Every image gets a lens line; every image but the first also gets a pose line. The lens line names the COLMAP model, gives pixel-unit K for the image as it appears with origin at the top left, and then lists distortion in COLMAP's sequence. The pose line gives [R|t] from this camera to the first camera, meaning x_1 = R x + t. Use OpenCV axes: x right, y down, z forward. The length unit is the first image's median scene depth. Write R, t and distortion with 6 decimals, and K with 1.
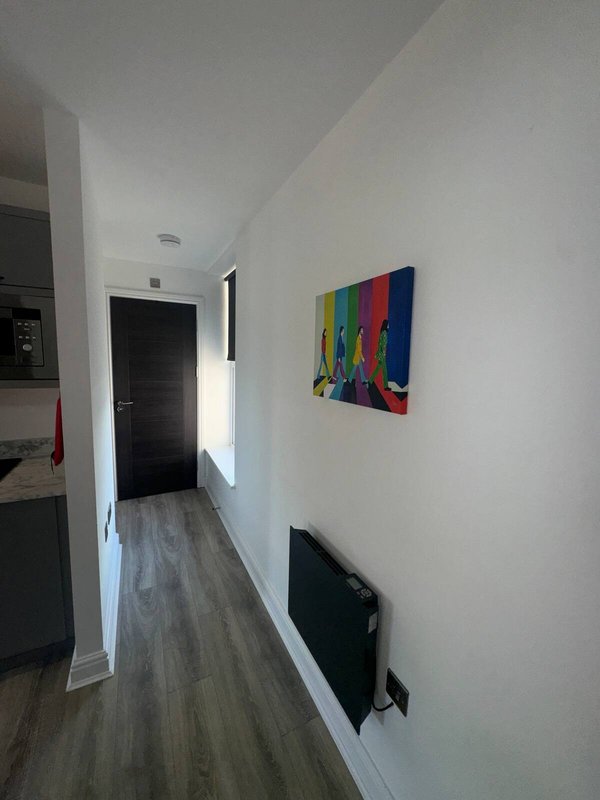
lens RADIAL K [[327.1, 0, 300.1], [0, 327.1, 398.3], [0, 0, 1]] dist [-0.000855, -0.000054]
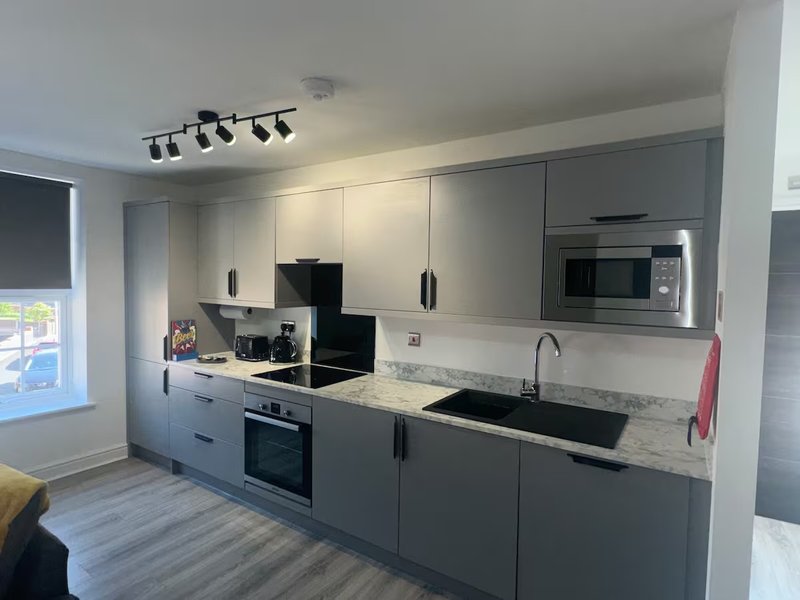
lens RADIAL K [[433.5, 0, 400.7], [0, 433.5, 300.2], [0, 0, 1]] dist [0.001668, -0.000050]
pose [[0.507705, 0.013229, -0.861429, -0.214193], [-0.115477, 0.991904, -0.052827, 0.013621], [0.853757, 0.126296, 0.505123, -0.179544]]
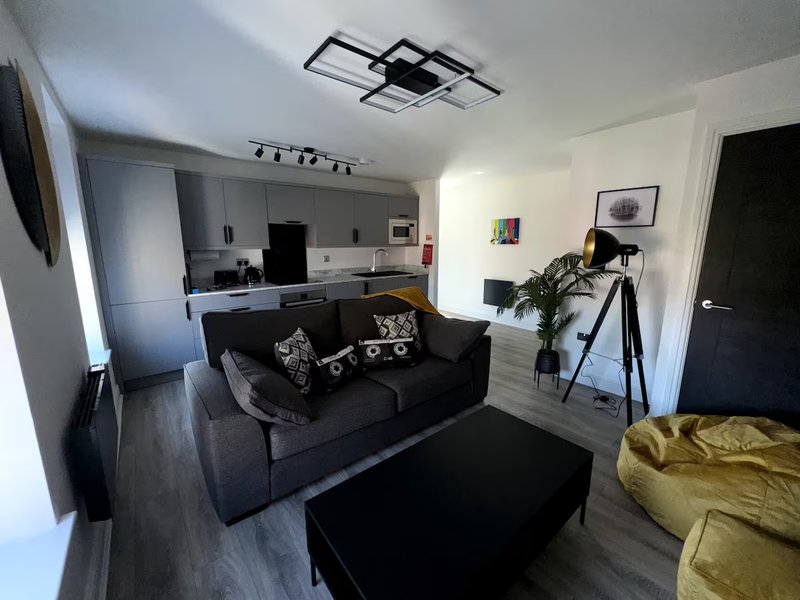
lens RADIAL K [[322.7, 0, 401.2], [0, 322.7, 298.4], [0, 0, 1]] dist [0.001708, -0.000260]
pose [[0.974978, -0.072544, 0.210130, -1.884157], [0.061510, 0.996385, 0.058589, 0.347258], [-0.213621, -0.044198, 0.975916, -2.630391]]
